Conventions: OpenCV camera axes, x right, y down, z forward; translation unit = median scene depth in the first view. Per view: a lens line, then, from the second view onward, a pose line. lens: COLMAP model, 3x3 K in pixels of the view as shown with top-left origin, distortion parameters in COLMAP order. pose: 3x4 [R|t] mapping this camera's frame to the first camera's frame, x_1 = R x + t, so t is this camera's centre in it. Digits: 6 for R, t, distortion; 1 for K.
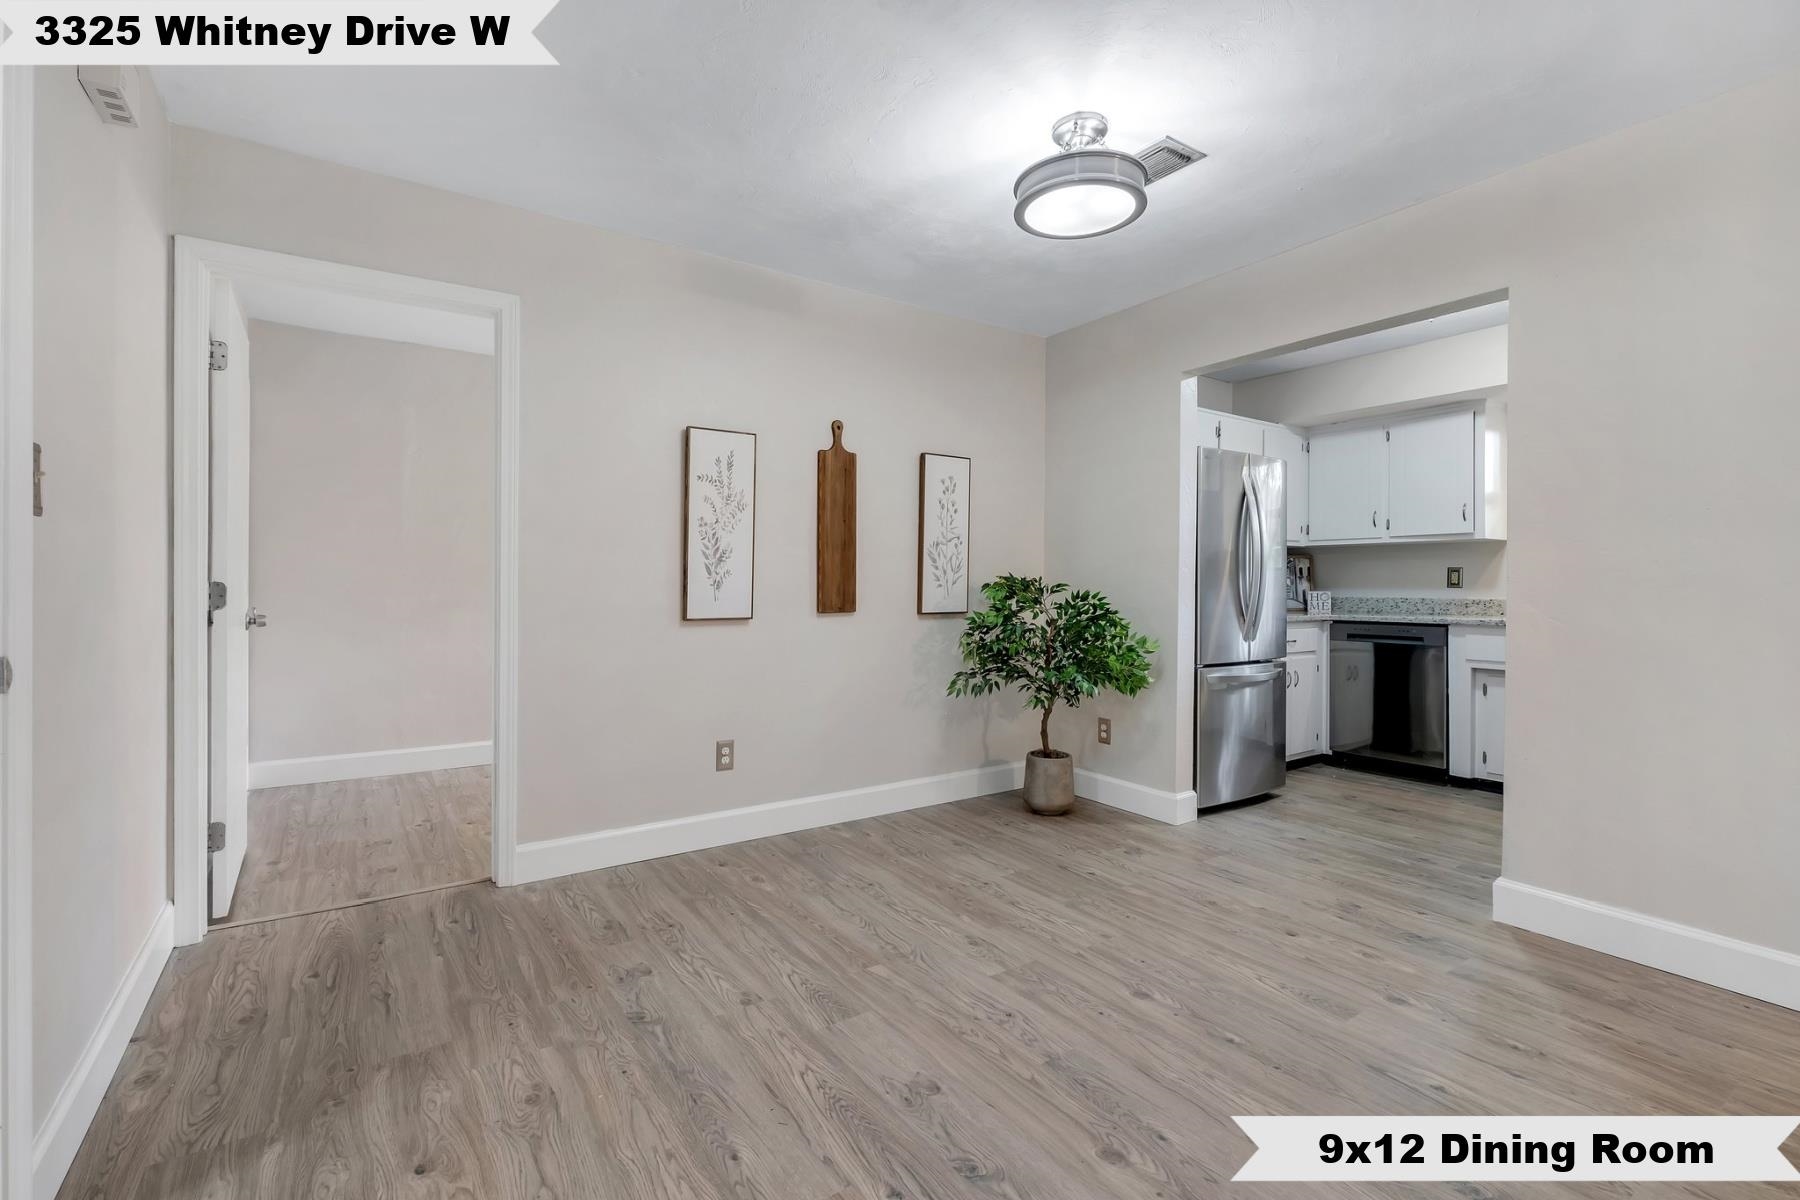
lens RADIAL K [[806.1, 0, 891.3], [0, 806.1, 583.8], [0, 0, 1]] dist [0.003123, 0.000279]
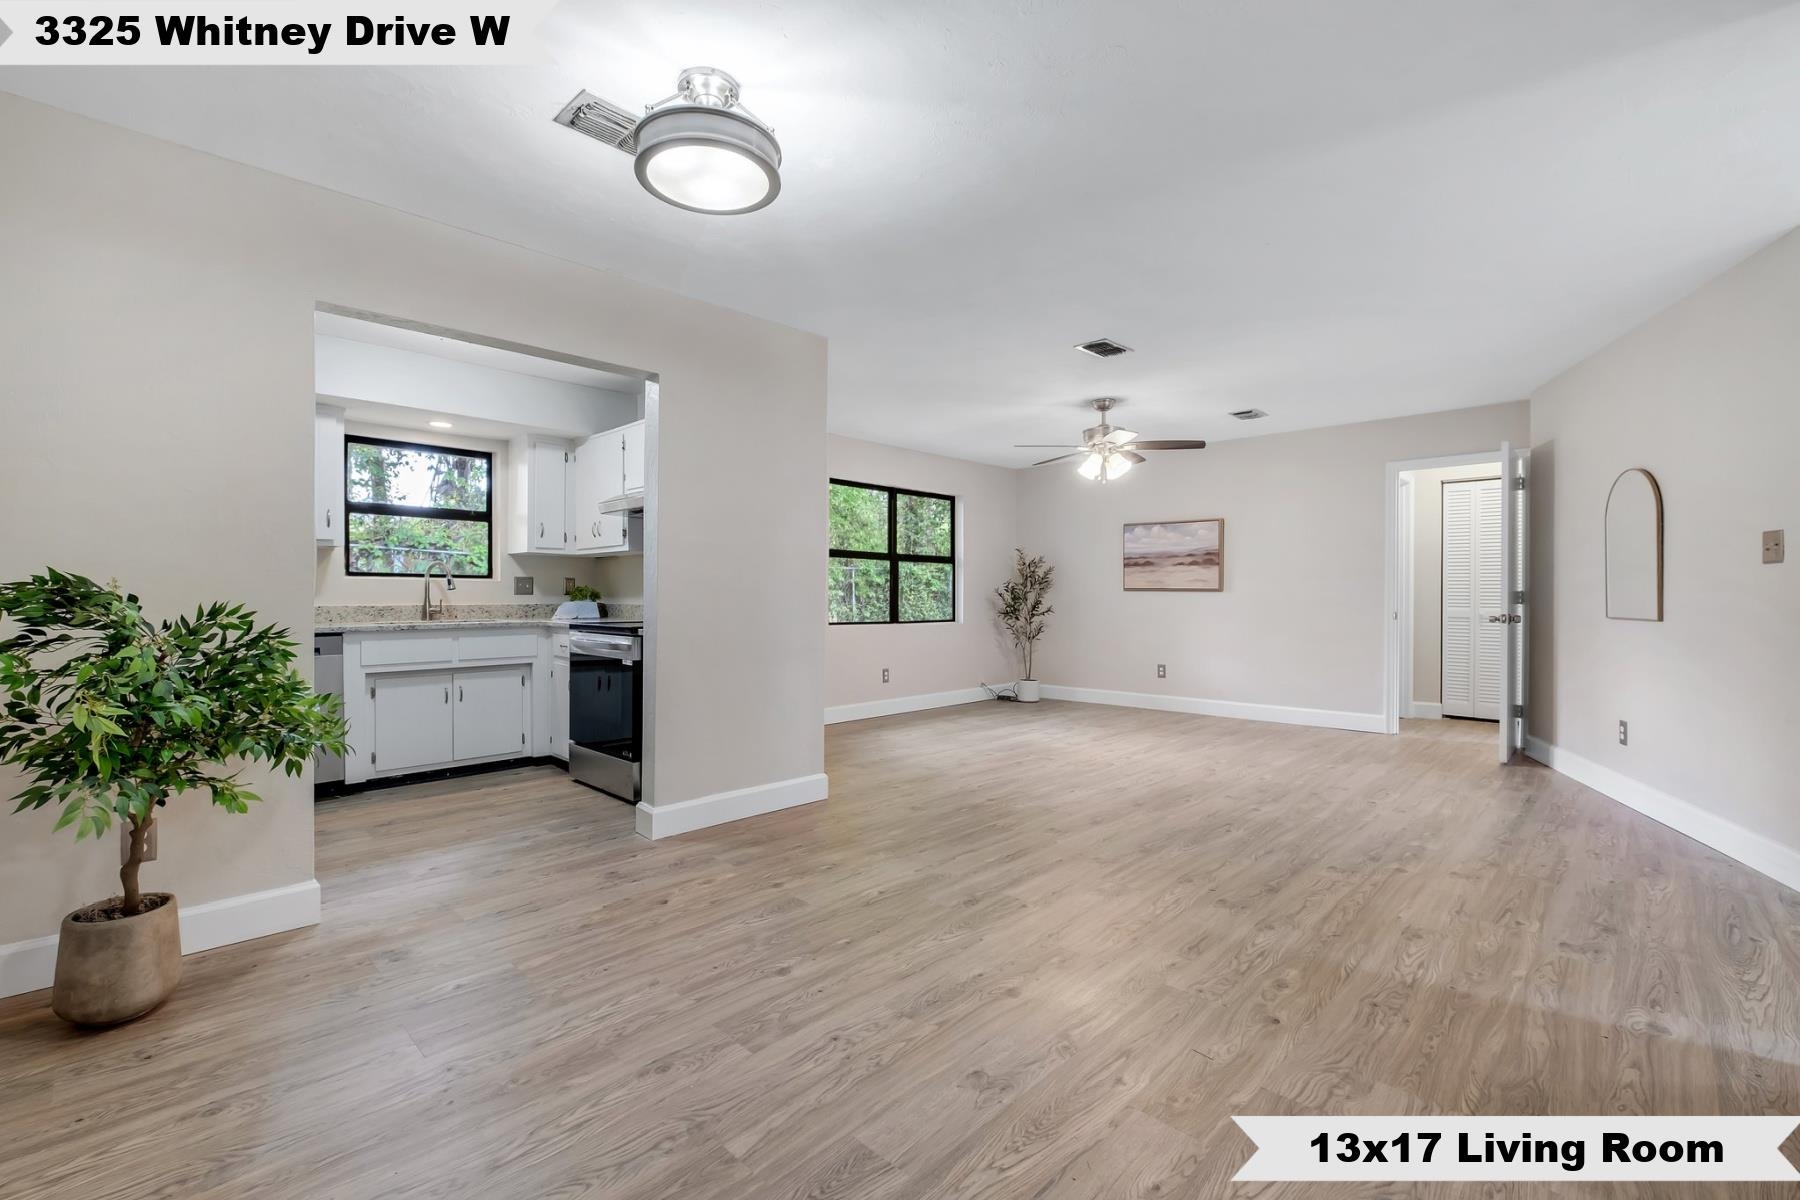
lens RADIAL K [[775.2, 0, 890.2], [0, 775.2, 597.3], [0, 0, 1]] dist [-0.001939, -0.000116]
pose [[-0.202578, -0.007300, 0.979239, -0.422723], [-0.001006, 0.999973, 0.007246, -0.000322], [-0.979266, 0.000483, -0.202580, 0.615300]]
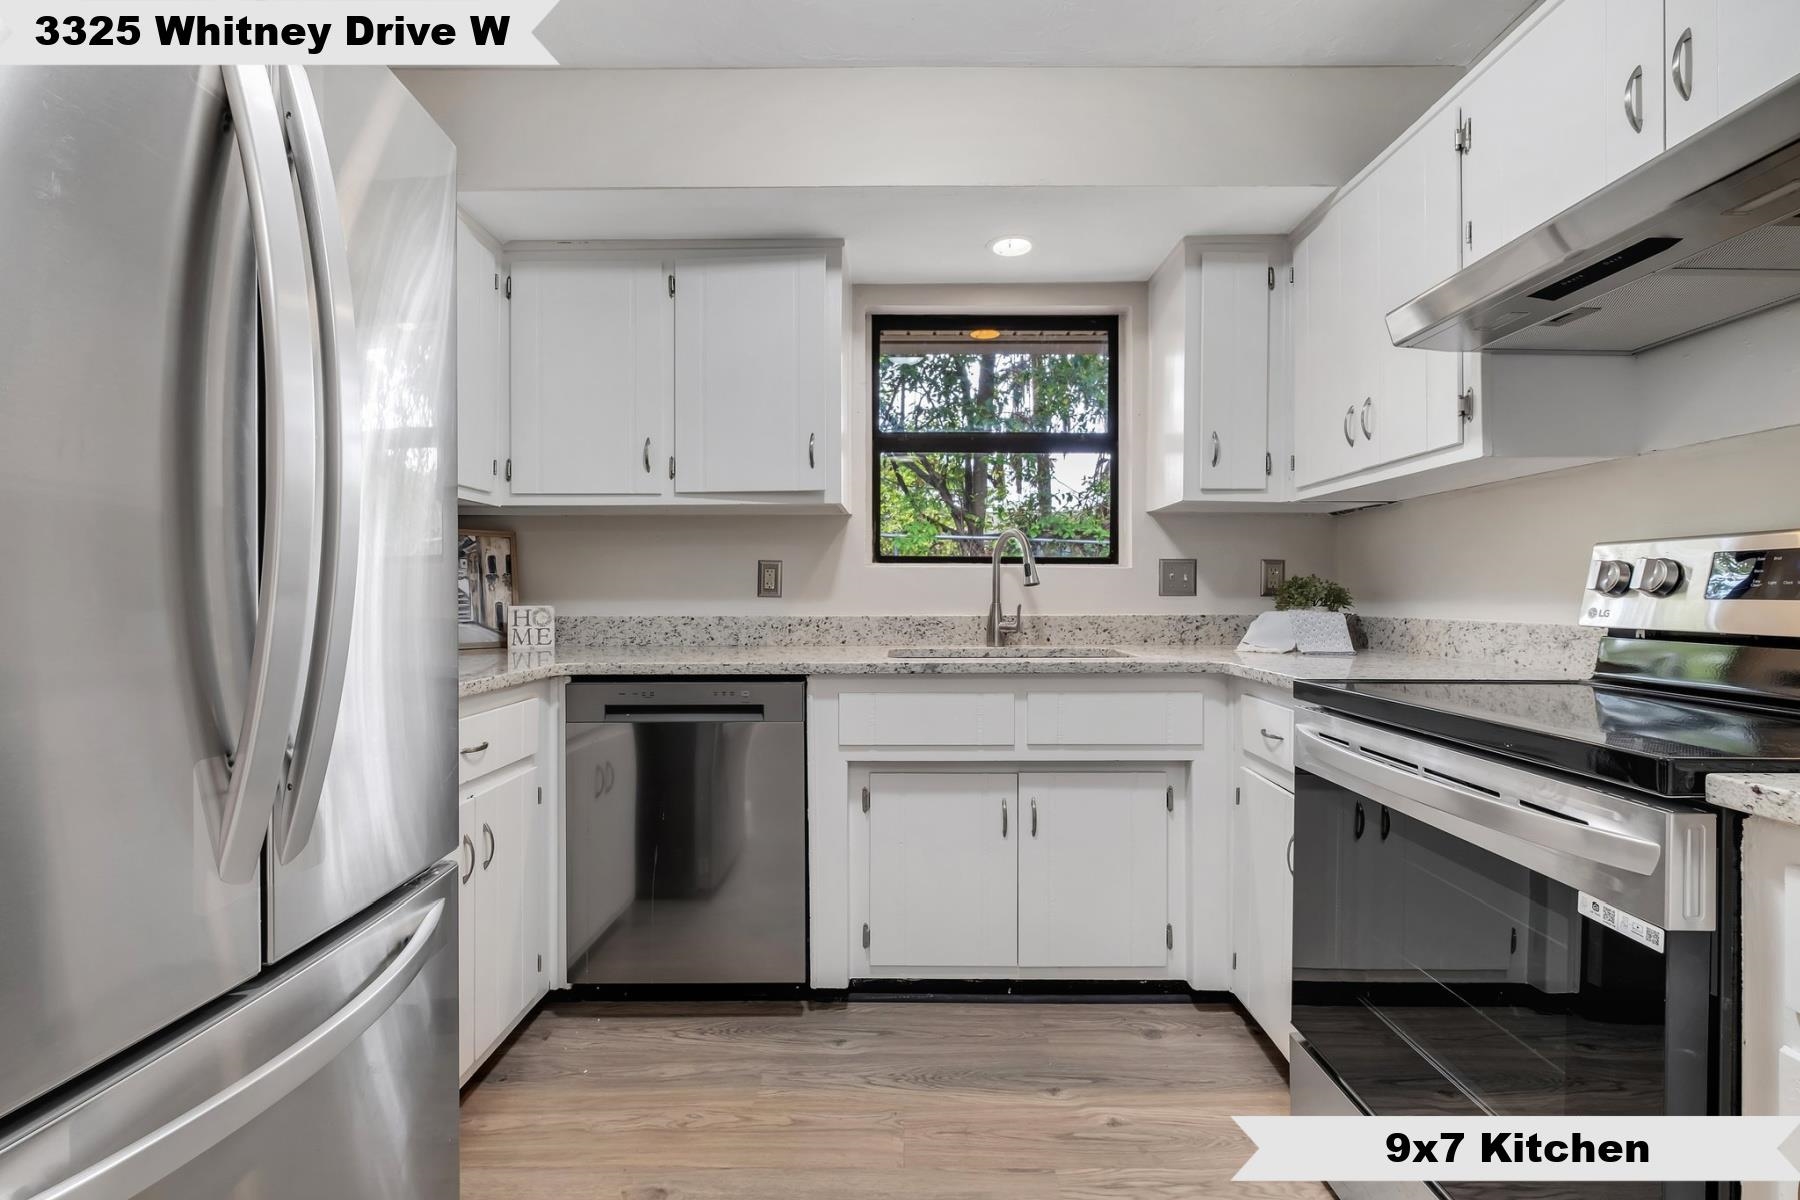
lens RADIAL K [[775.2, 0, 890.2], [0, 775.2, 597.3], [0, 0, 1]] dist [-0.001939, -0.000116]
pose [[0.576044, -0.005037, 0.817403, 0.394568], [0.001893, 0.999987, 0.004828, 0.003497], [-0.817416, -0.001234, 0.576046, 0.797460]]
